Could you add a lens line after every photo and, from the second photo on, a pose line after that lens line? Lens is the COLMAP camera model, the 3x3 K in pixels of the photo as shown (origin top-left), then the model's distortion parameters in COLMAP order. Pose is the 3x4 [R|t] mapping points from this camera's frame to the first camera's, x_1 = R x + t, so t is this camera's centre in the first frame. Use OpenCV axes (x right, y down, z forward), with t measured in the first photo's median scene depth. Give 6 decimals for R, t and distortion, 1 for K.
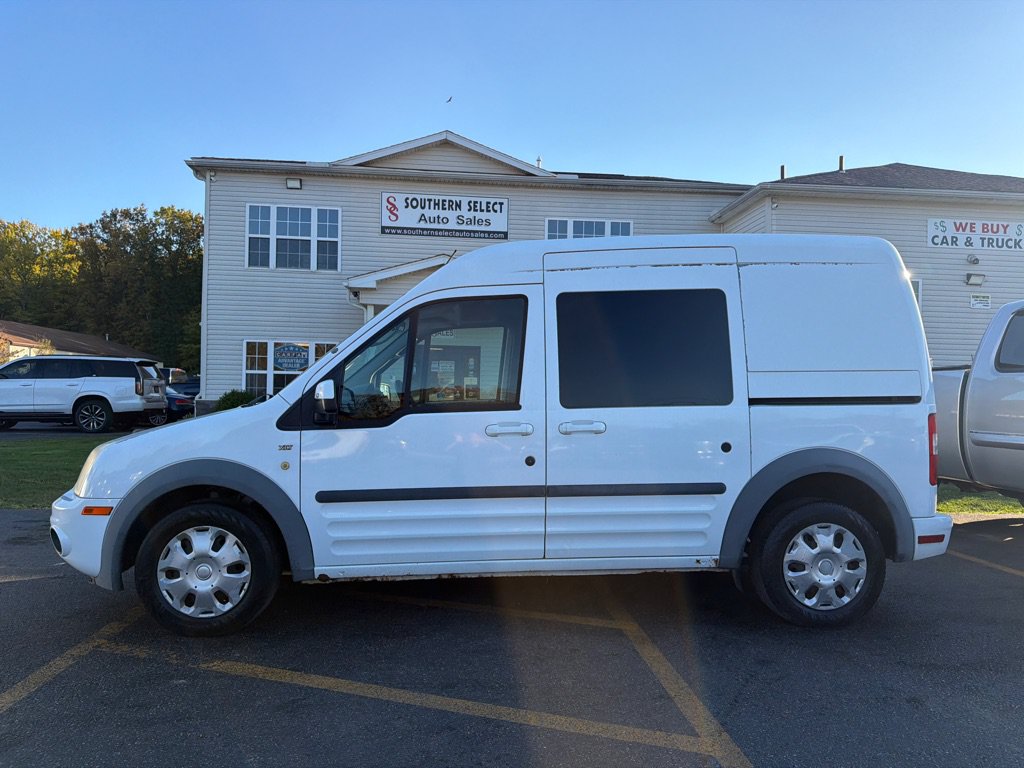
lens RADIAL K [[708.6, 0, 517.6], [0, 708.6, 396.8], [0, 0, 1]] dist [0.034608, -0.036359]
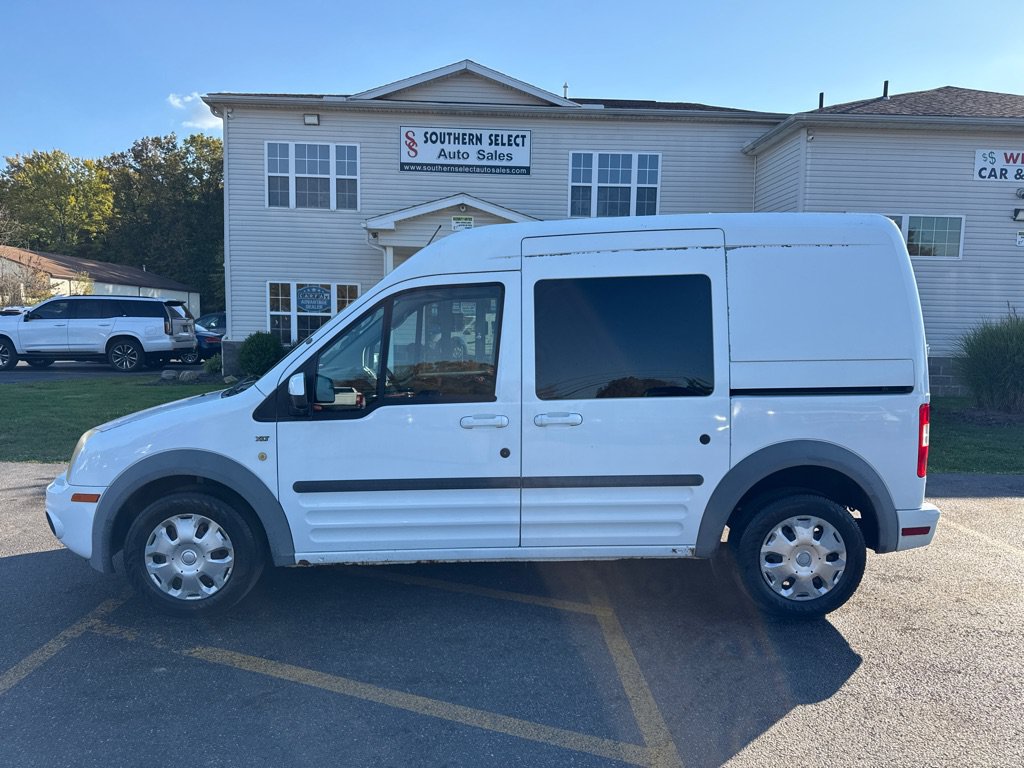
lens RADIAL K [[708.6, 0, 514.4], [0, 708.6, 397.7], [0, 0, 1]] dist [0.034608, -0.036359]
pose [[0.998753, 0.005743, -0.049596, 0.016496], [-0.000762, 0.995001, 0.099857, -0.017776], [0.049922, -0.099695, 0.993765, 0.003378]]
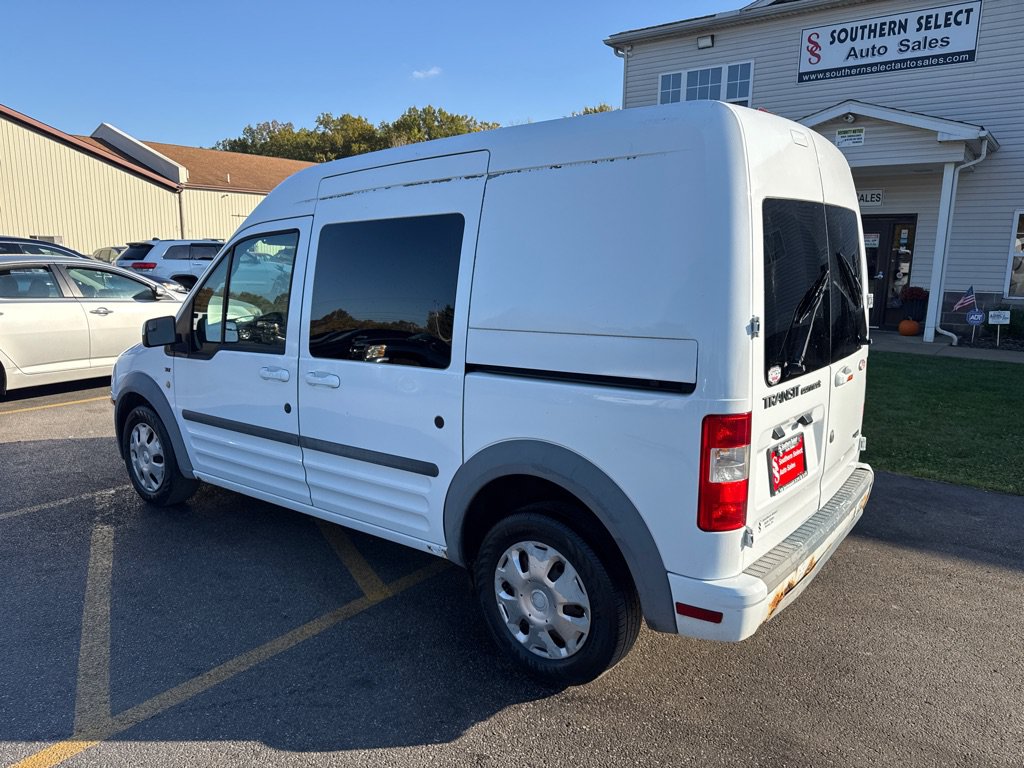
lens RADIAL K [[708.6, 0, 512.2], [0, 708.6, 398.3], [0, 0, 1]] dist [0.034608, -0.036359]
pose [[0.739997, 0.125135, -0.660867, 0.184131], [0.002623, 0.981997, 0.188878, -0.022120], [0.672605, -0.141503, 0.726347, 0.101992]]
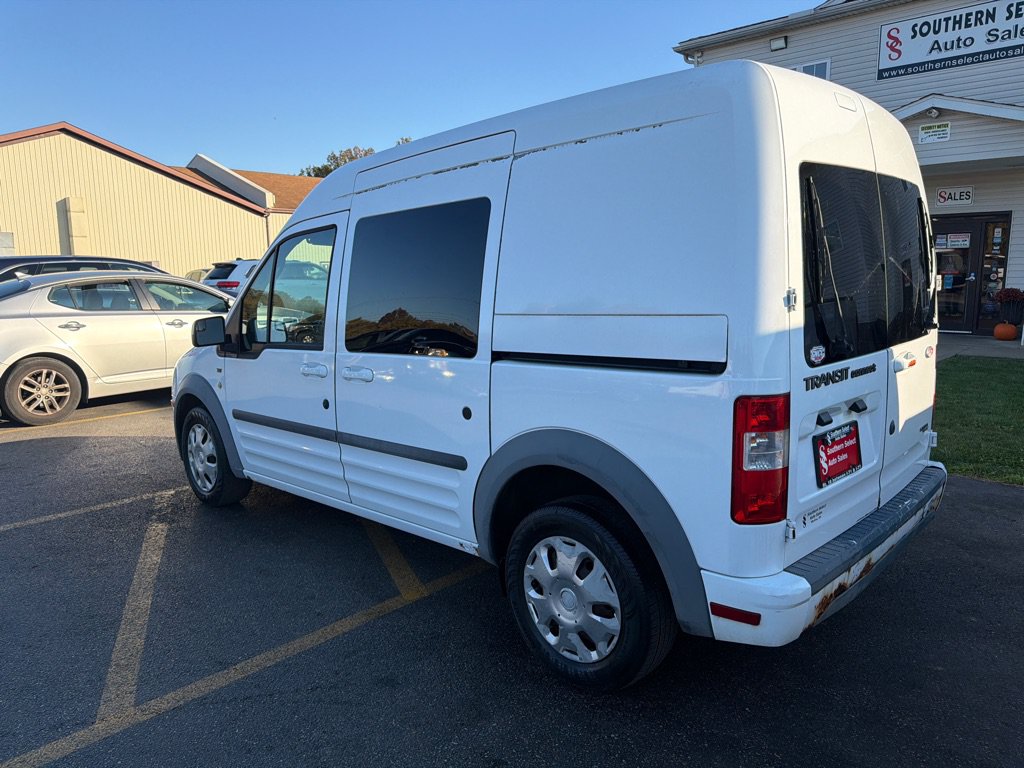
lens RADIAL K [[708.6, 0, 521.0], [0, 708.6, 395.6], [0, 0, 1]] dist [0.034608, -0.036359]
pose [[0.674003, 0.103677, -0.731417, 0.187714], [0.024415, 0.986435, 0.162324, -0.014972], [0.738325, -0.127264, 0.662329, 0.113472]]
